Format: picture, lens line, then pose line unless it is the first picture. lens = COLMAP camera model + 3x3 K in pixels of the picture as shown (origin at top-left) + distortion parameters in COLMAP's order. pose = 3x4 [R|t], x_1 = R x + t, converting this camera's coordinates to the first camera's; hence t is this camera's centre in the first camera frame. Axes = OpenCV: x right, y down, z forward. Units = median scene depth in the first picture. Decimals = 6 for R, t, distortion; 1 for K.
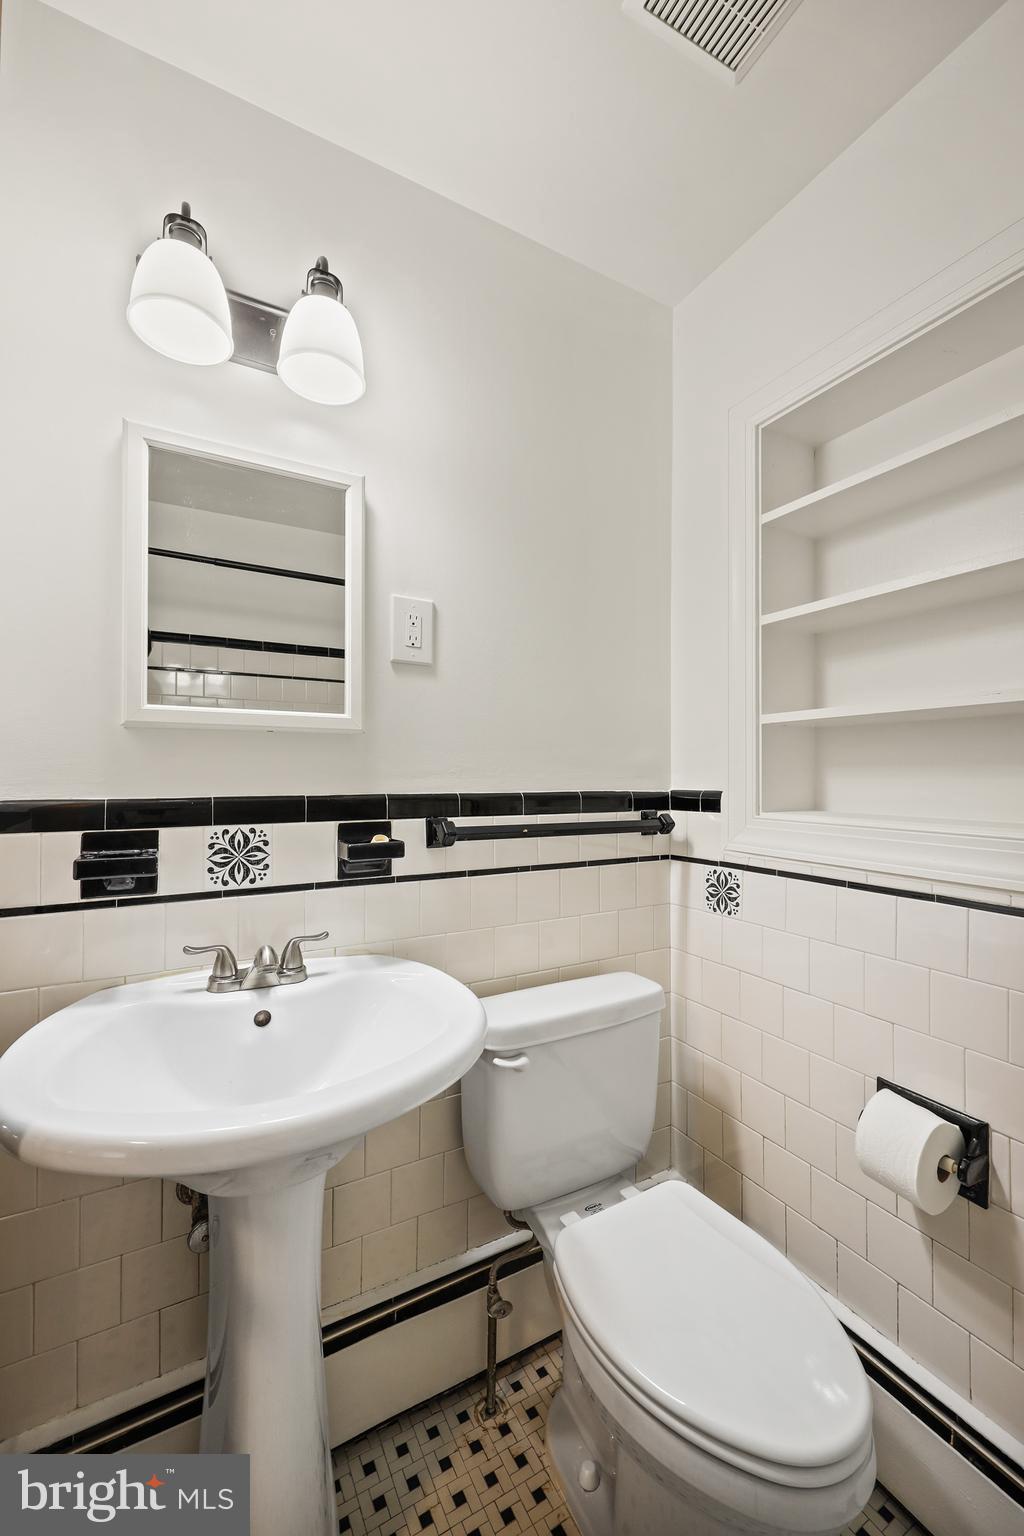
lens RADIAL K [[620.5, 0, 512.8], [0, 620.5, 769.4], [0, 0, 1]] dist [-0.001898, 0.000199]
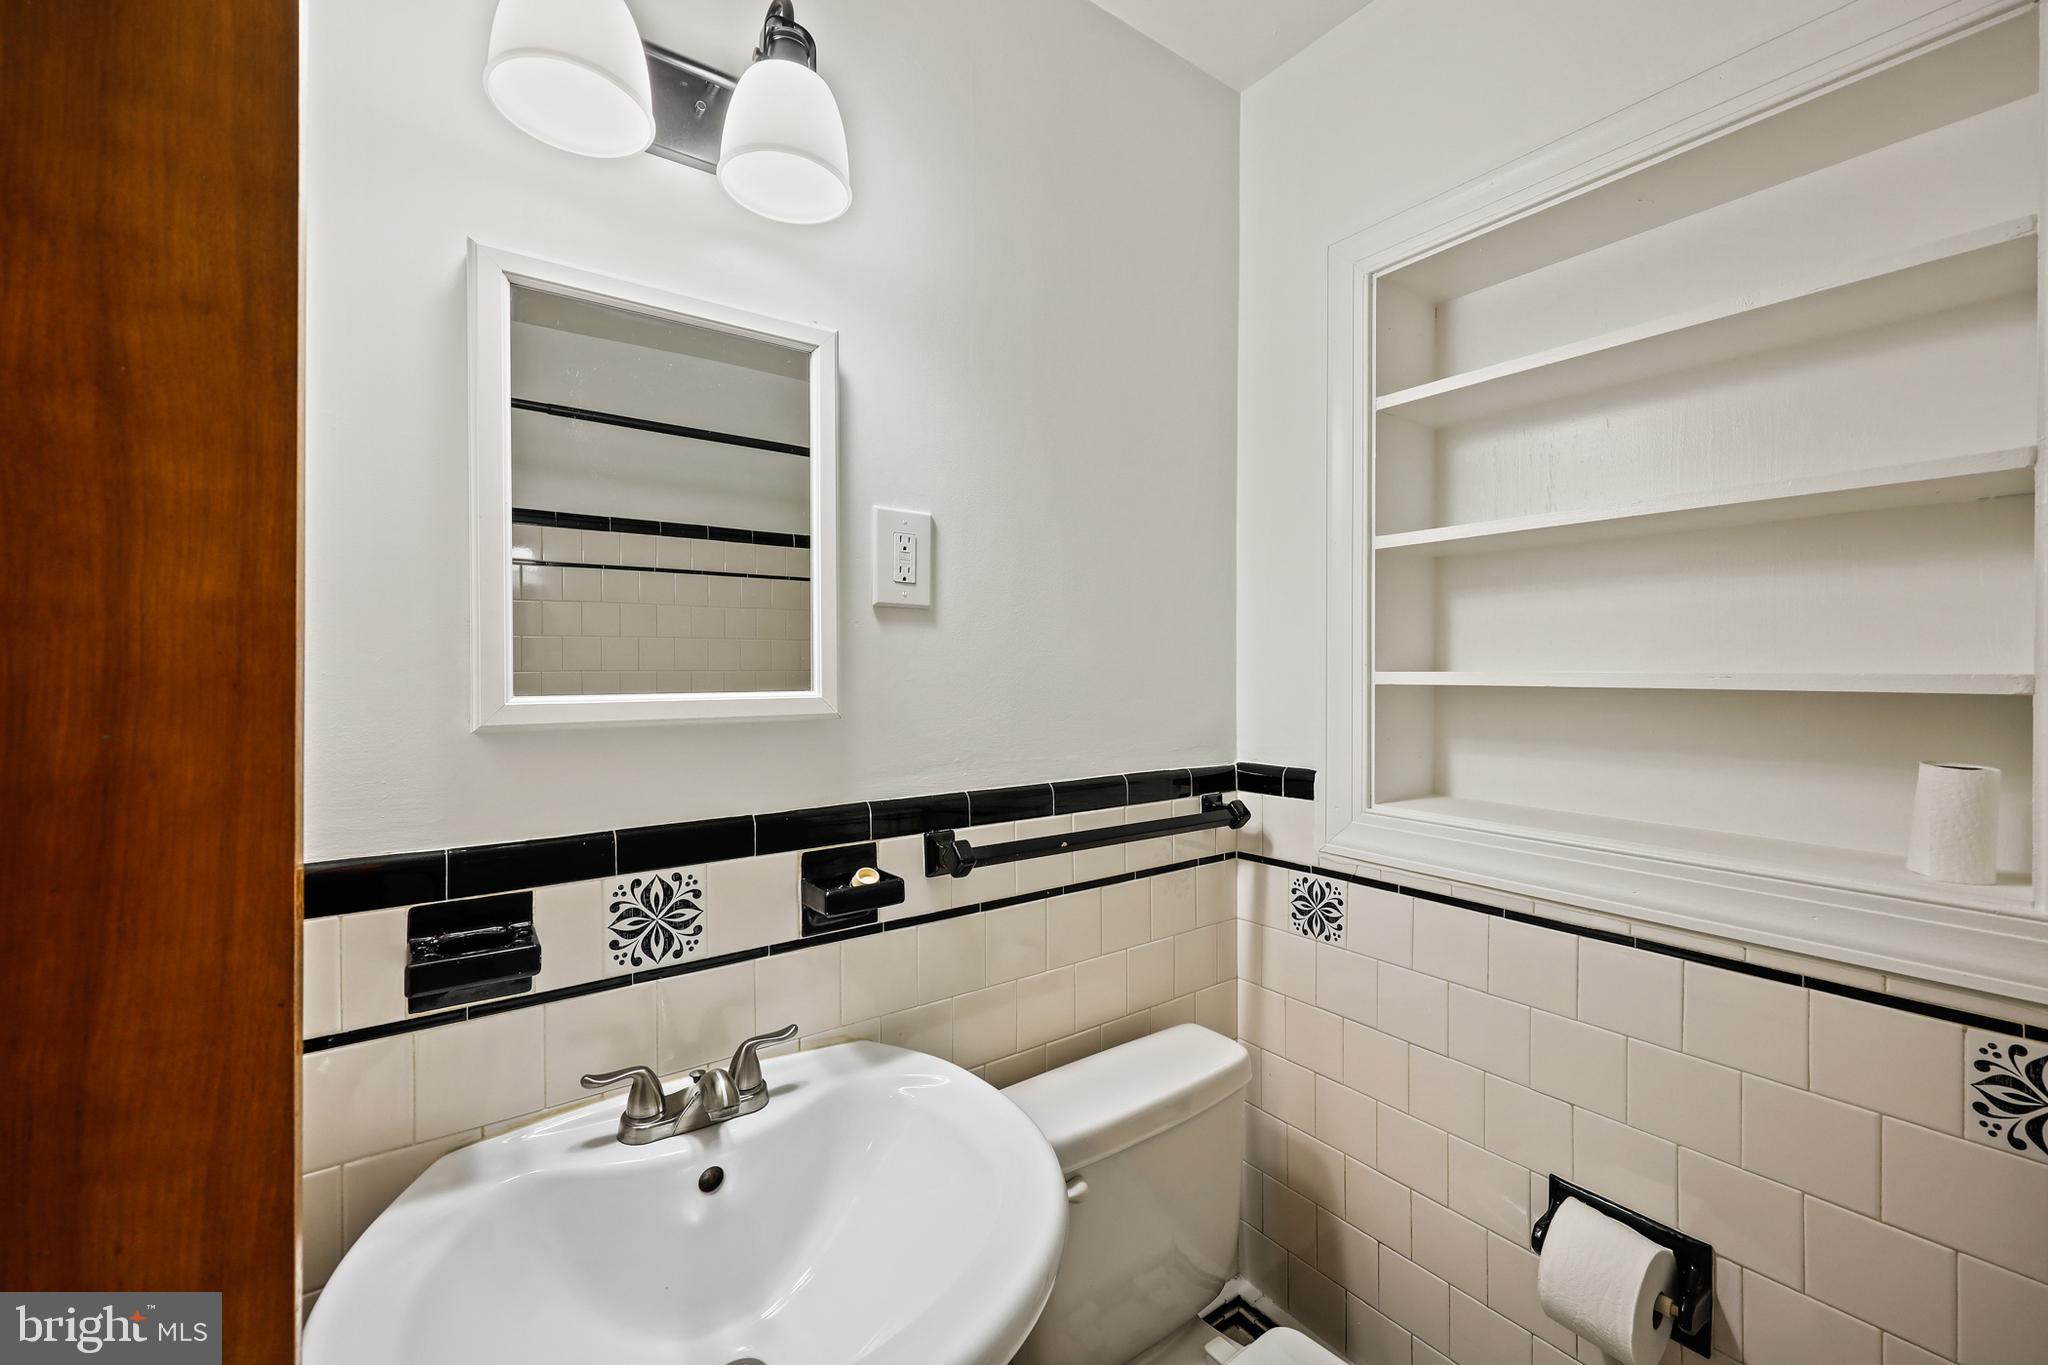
lens RADIAL K [[827.3, 0, 1023.7], [0, 827.3, 677.3], [0, 0, 1]] dist [-0.001898, 0.000199]
pose [[0.992957, -0.005764, 0.118334, -0.149813], [0.003419, 0.999794, 0.020004, -0.120311], [-0.118425, -0.019459, 0.992772, 0.090879]]
